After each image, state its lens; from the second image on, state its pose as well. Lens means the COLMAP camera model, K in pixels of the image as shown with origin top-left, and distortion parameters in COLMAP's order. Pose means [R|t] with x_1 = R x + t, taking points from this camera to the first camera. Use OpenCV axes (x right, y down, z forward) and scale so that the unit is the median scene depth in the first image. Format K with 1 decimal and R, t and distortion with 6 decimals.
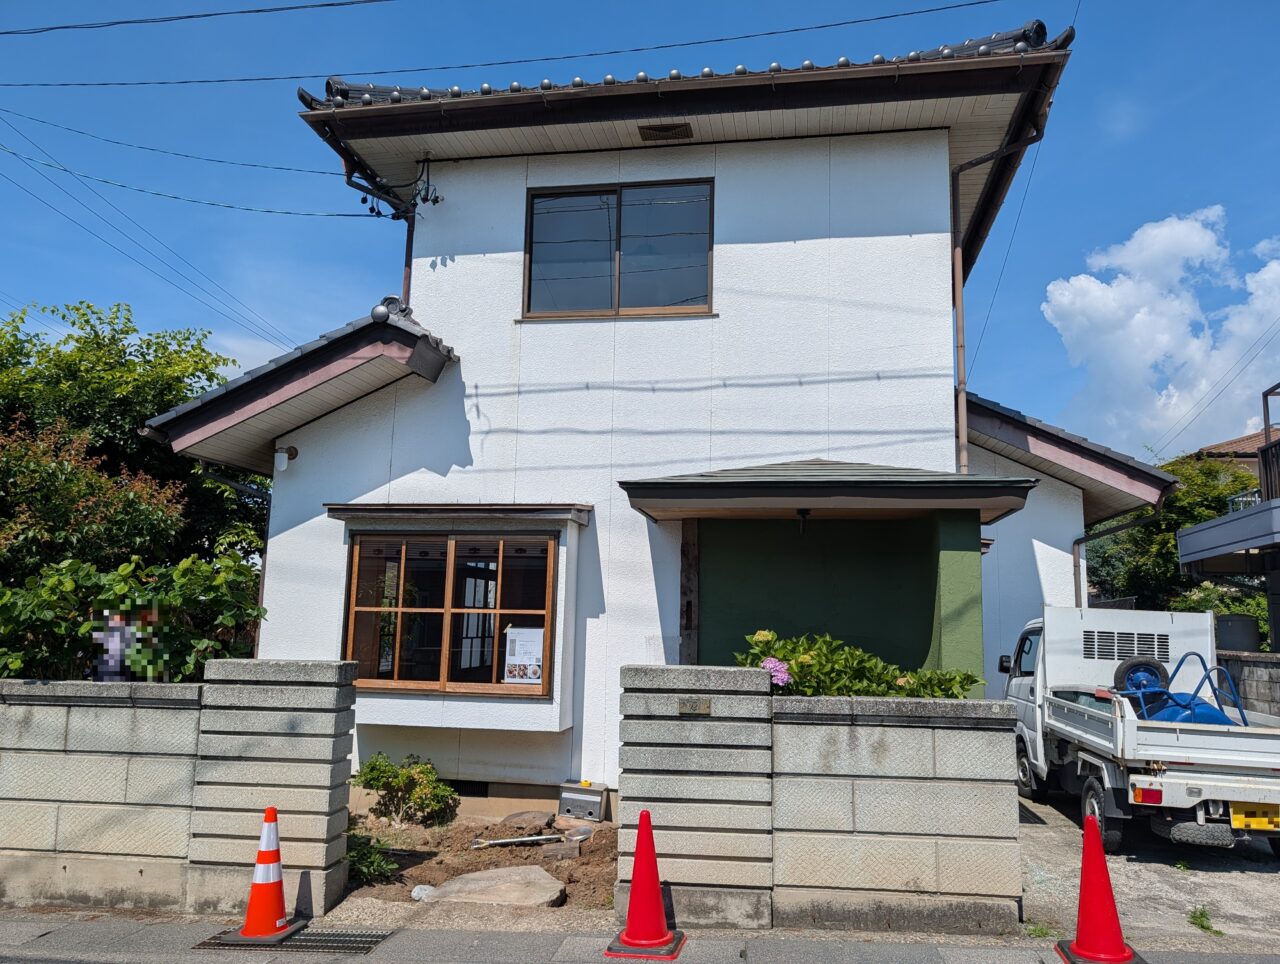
lens RADIAL K [[942.9, 0, 640.0], [0, 942.9, 482.0], [0, 0, 1]] dist [0.022676, -0.030683]
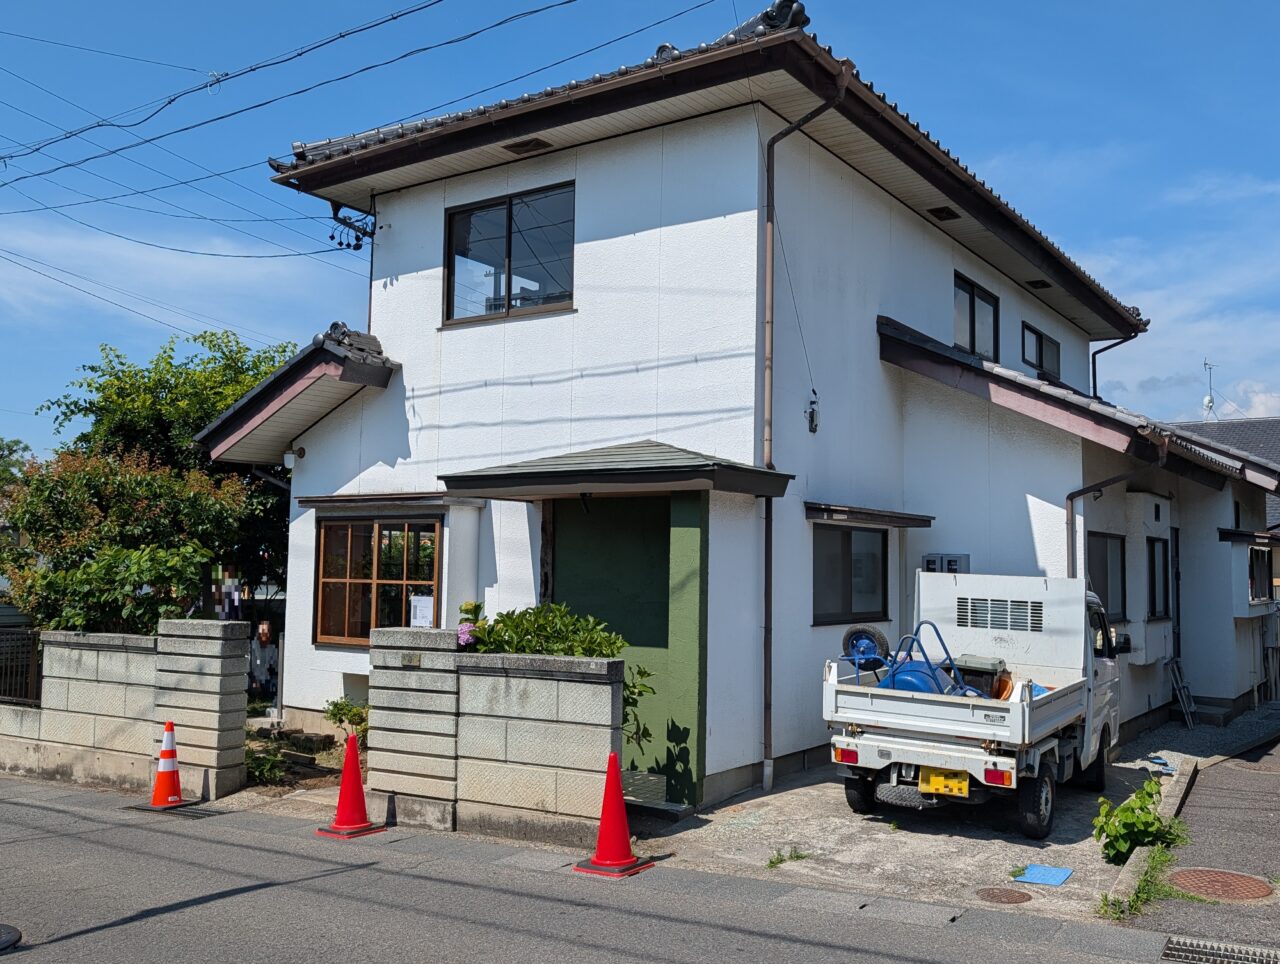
lens RADIAL K [[1154.0, 0, 670.6], [0, 1154.0, 482.0], [0, 0, 1]] dist [0.055414, -0.123856]
pose [[0.910995, -0.038992, -0.410570, 0.874508], [0.066342, 0.996411, 0.052572, -0.051699], [0.407047, -0.075131, 0.910312, -0.225753]]
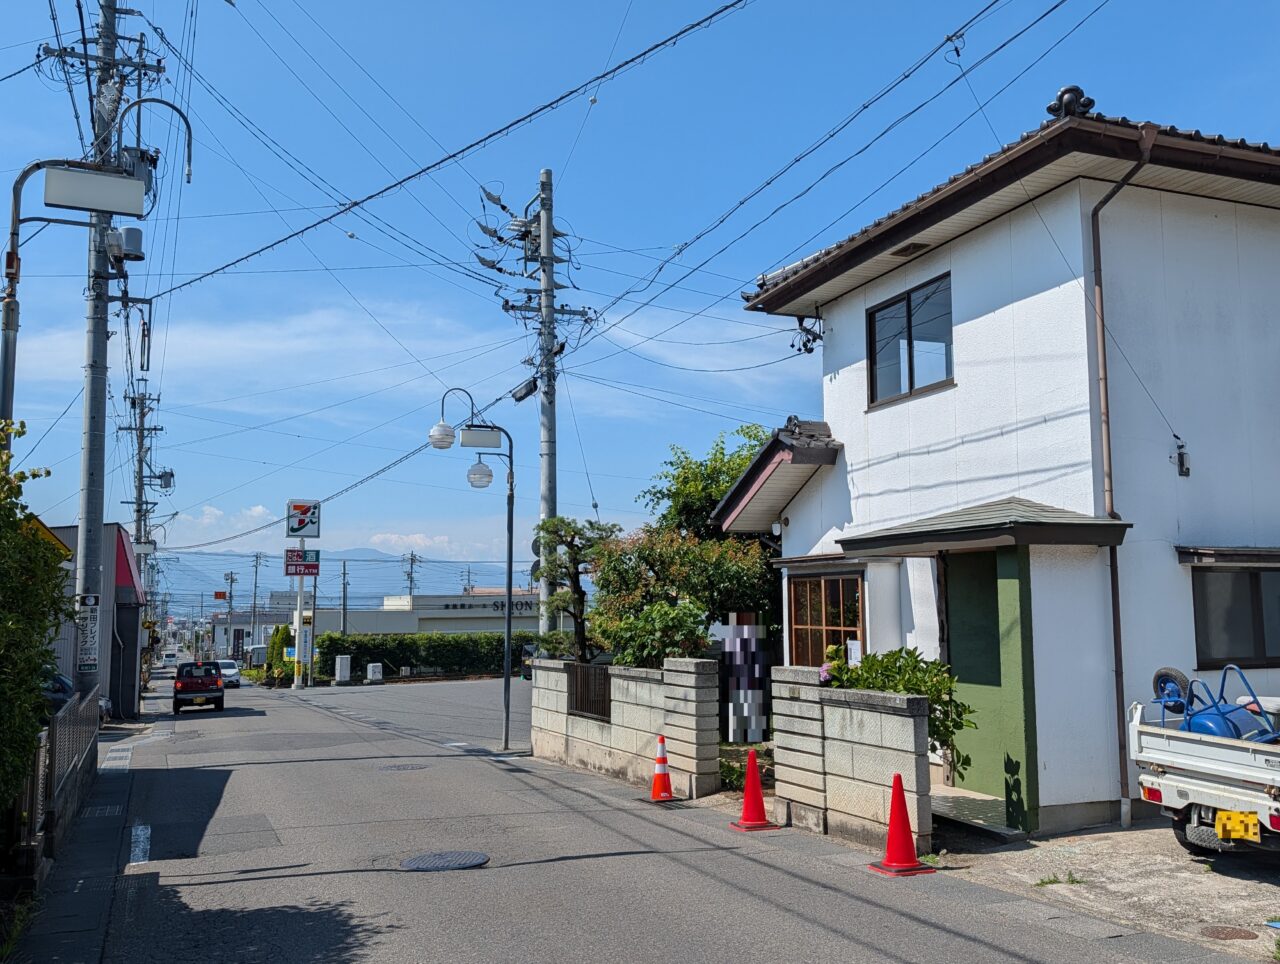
lens RADIAL K [[1136.0, 0, 672.9], [0, 1136.0, 467.4], [0, 0, 1]] dist [0.003524, -0.023832]
pose [[0.520526, -0.128118, -0.844179, 1.365462], [0.141961, 0.987904, -0.062397, -0.038216], [0.841962, -0.087361, 0.532417, -0.130763]]
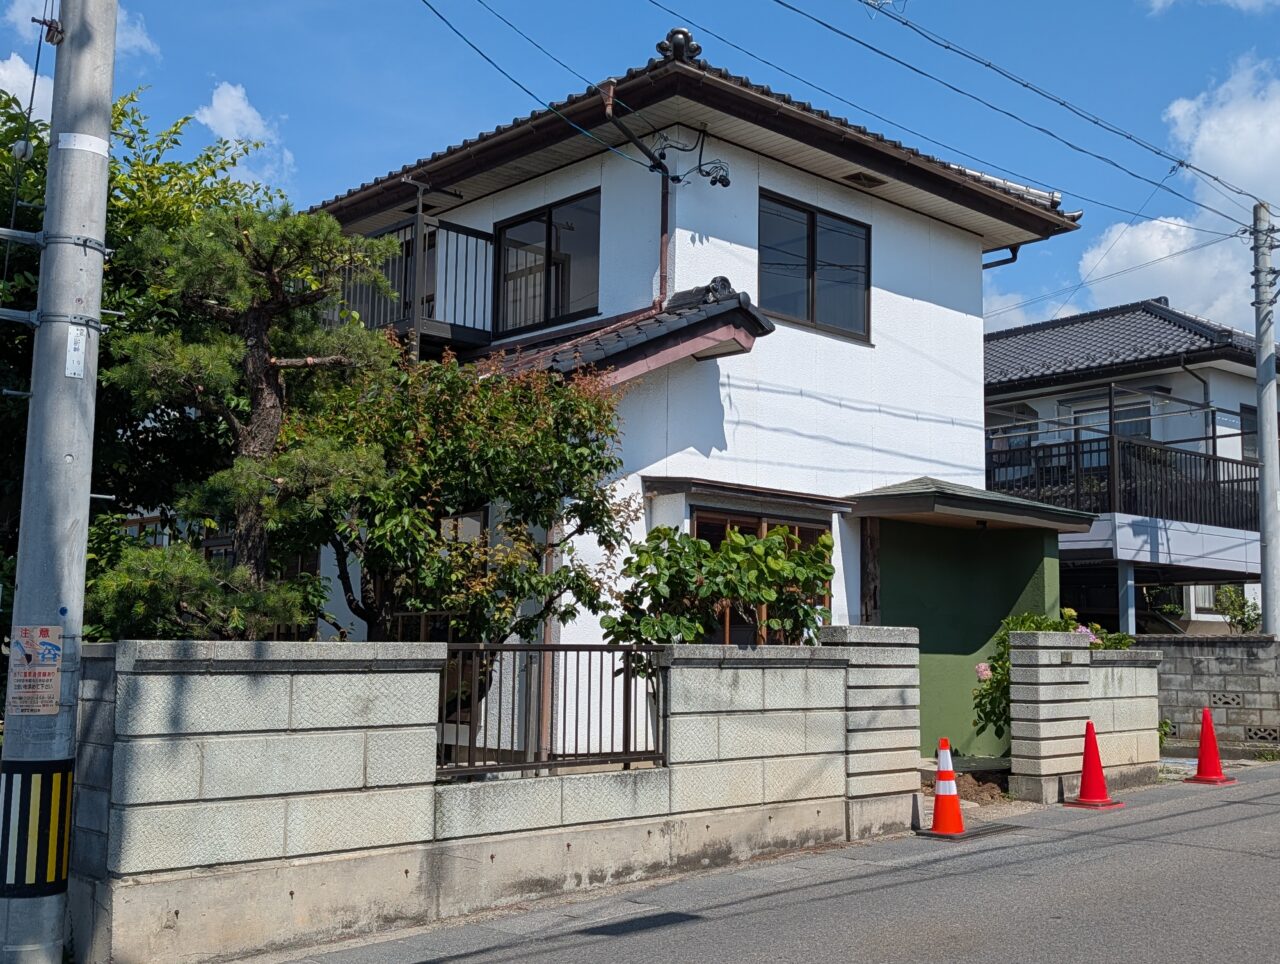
lens RADIAL K [[1489.7, 0, 640.9], [0, 1489.7, 519.7], [0, 0, 1]] dist [0.184721, -1.402741]
pose [[0.601094, 0.066184, 0.796433, -1.879816], [-0.102627, 0.994706, -0.005204, 0.088722], [-0.792561, -0.078608, 0.604704, 0.110277]]
